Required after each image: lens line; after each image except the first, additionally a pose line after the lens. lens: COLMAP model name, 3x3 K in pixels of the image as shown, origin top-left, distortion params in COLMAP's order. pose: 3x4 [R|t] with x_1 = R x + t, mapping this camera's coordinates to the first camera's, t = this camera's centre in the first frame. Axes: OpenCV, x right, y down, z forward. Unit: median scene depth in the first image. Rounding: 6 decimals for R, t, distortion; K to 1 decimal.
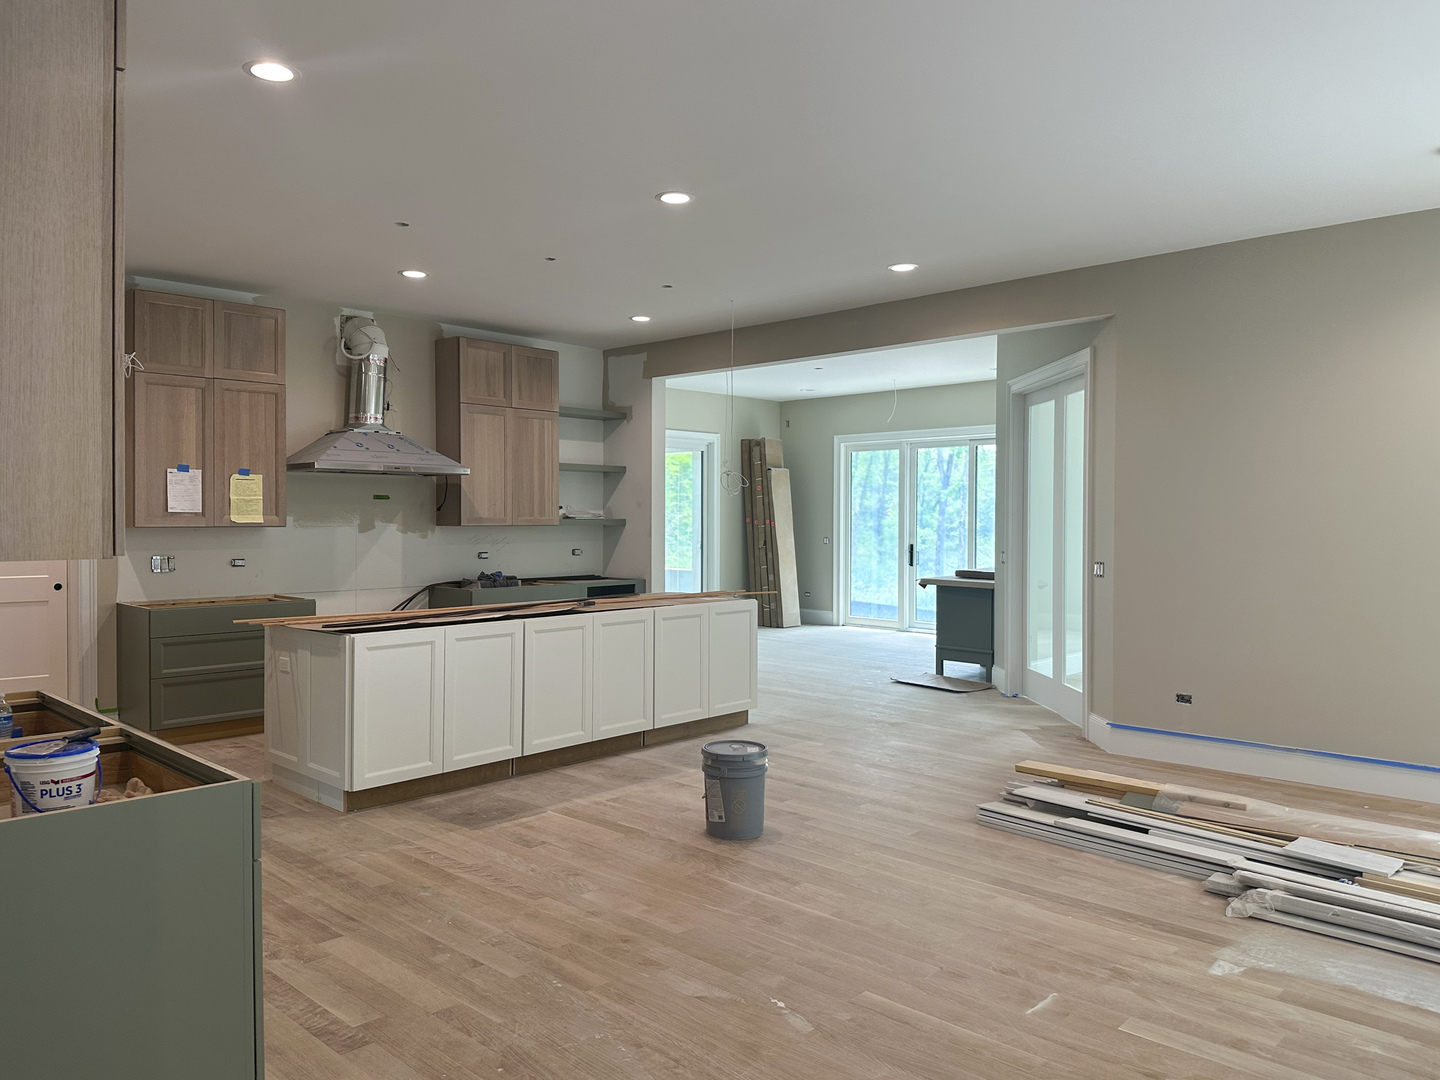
lens RADIAL K [[1021.1, 0, 730.0], [0, 1021.1, 534.5], [0, 0, 1]] dist [0.135705, -0.242893]
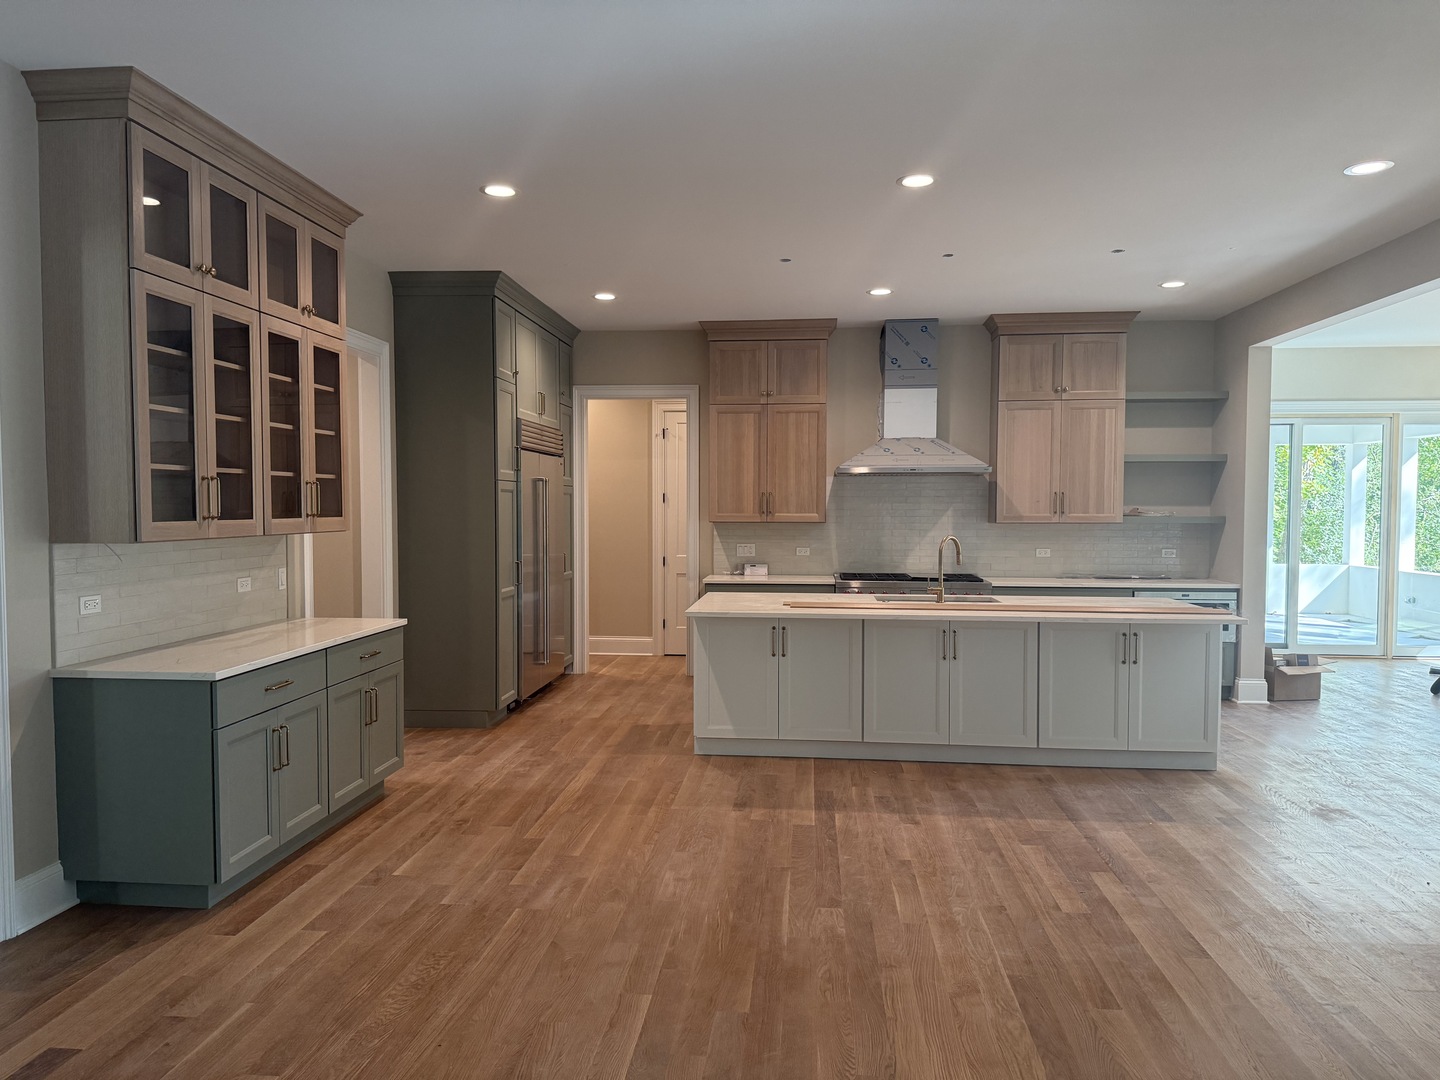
lens RADIAL K [[1010.3, 0, 720.0], [0, 1010.3, 540.0], [0, 0, 1]] dist [0.106319, -0.168246]
pose [[0.618553, 0.022778, -0.785413, 0.440135], [-0.012965, 0.999740, 0.018783, -0.008430], [0.785636, -0.001436, 0.618687, 0.204100]]
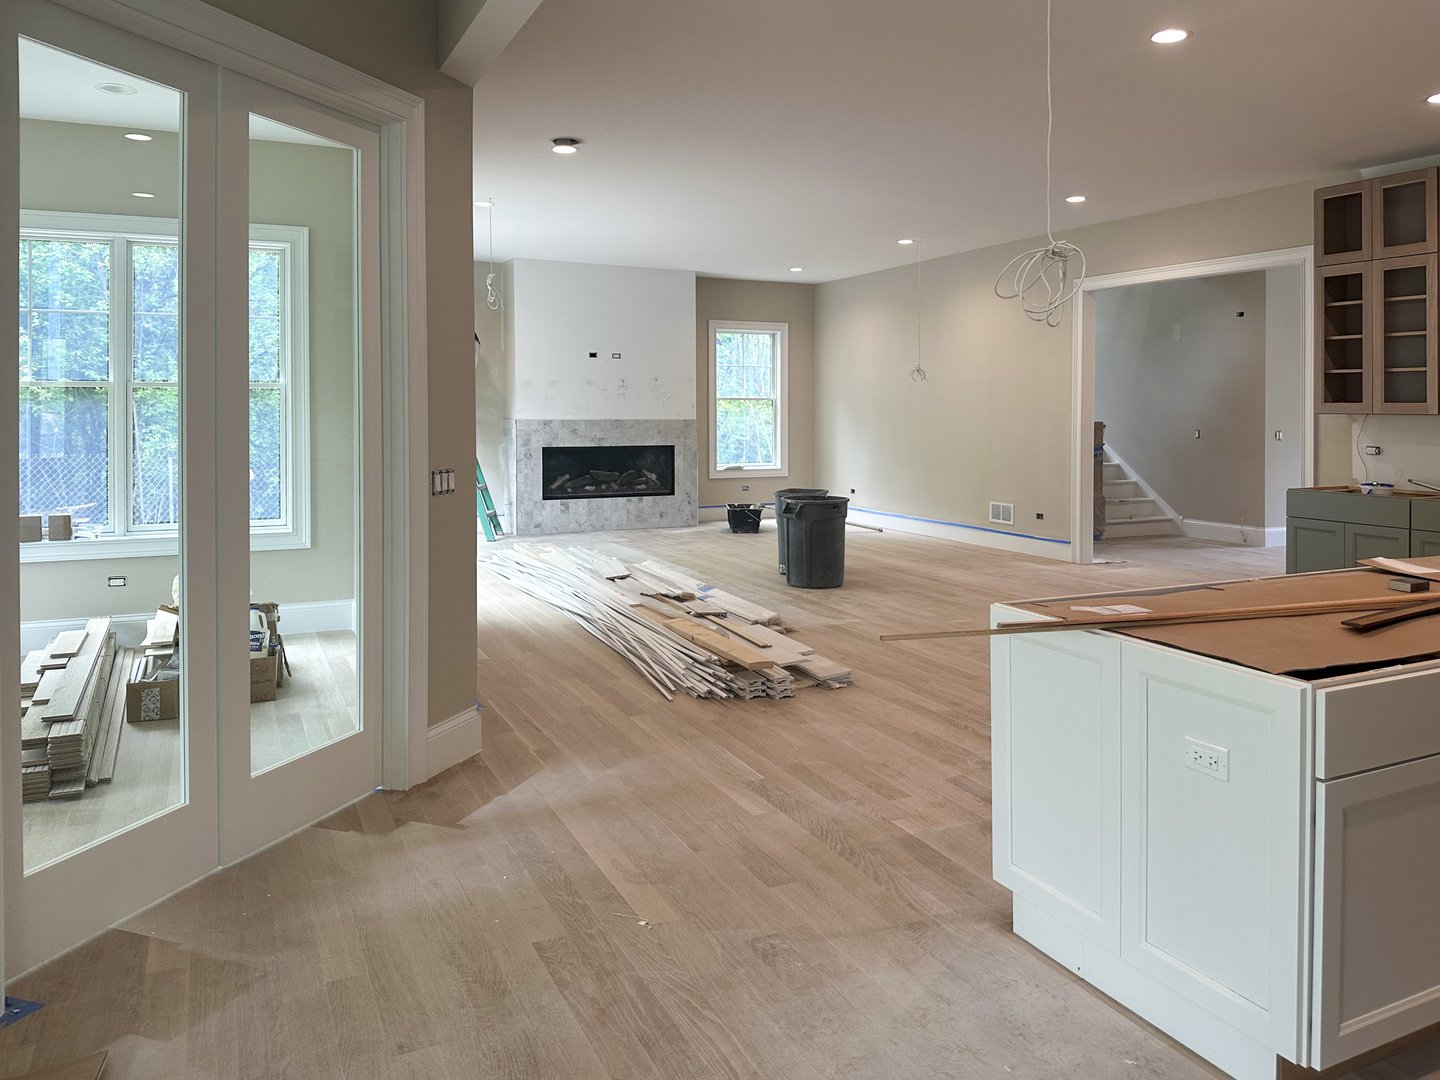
lens RADIAL K [[1021.1, 0, 730.0], [0, 1021.1, 534.5], [0, 0, 1]] dist [0.135705, -0.242893]
pose [[-0.932171, -0.054875, 0.357836, -0.078702], [-0.001220, 0.988915, 0.148475, -0.027272], [-0.362017, 0.137967, -0.921905, 1.579947]]
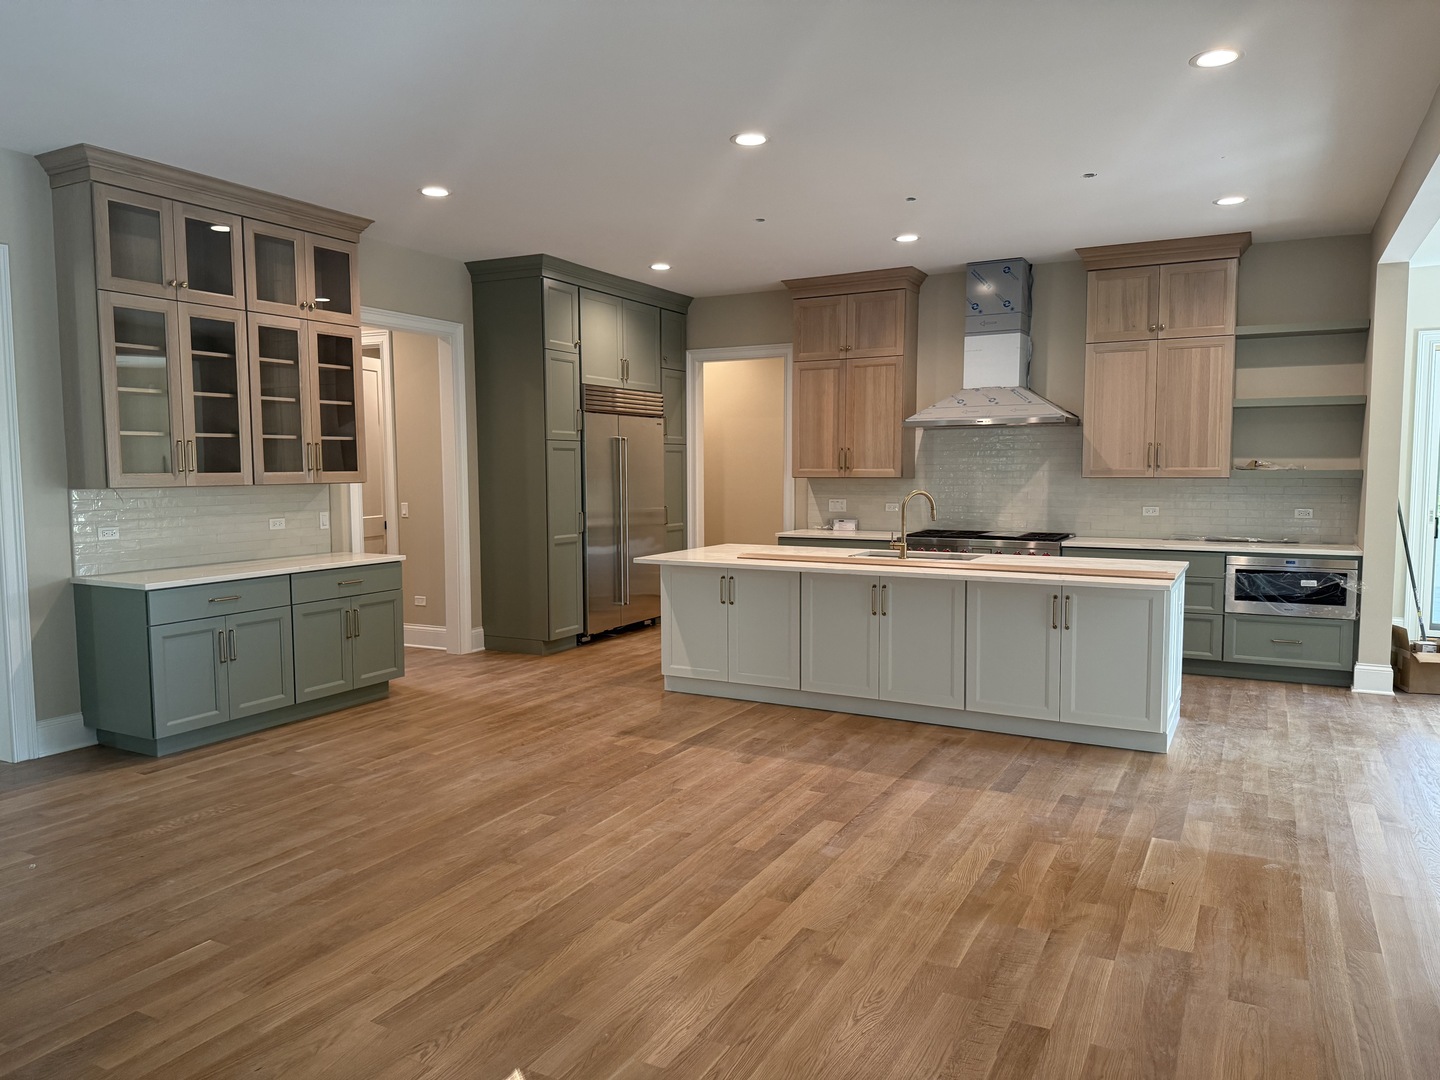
lens RADIAL K [[1010.3, 0, 720.0], [0, 1010.3, 540.0], [0, 0, 1]] dist [0.106319, -0.168246]
pose [[0.258823, 0.066103, -0.963660, 0.675286], [-0.012785, 0.997803, 0.065011, -0.010026], [0.965840, -0.004506, 0.259100, 0.548284]]
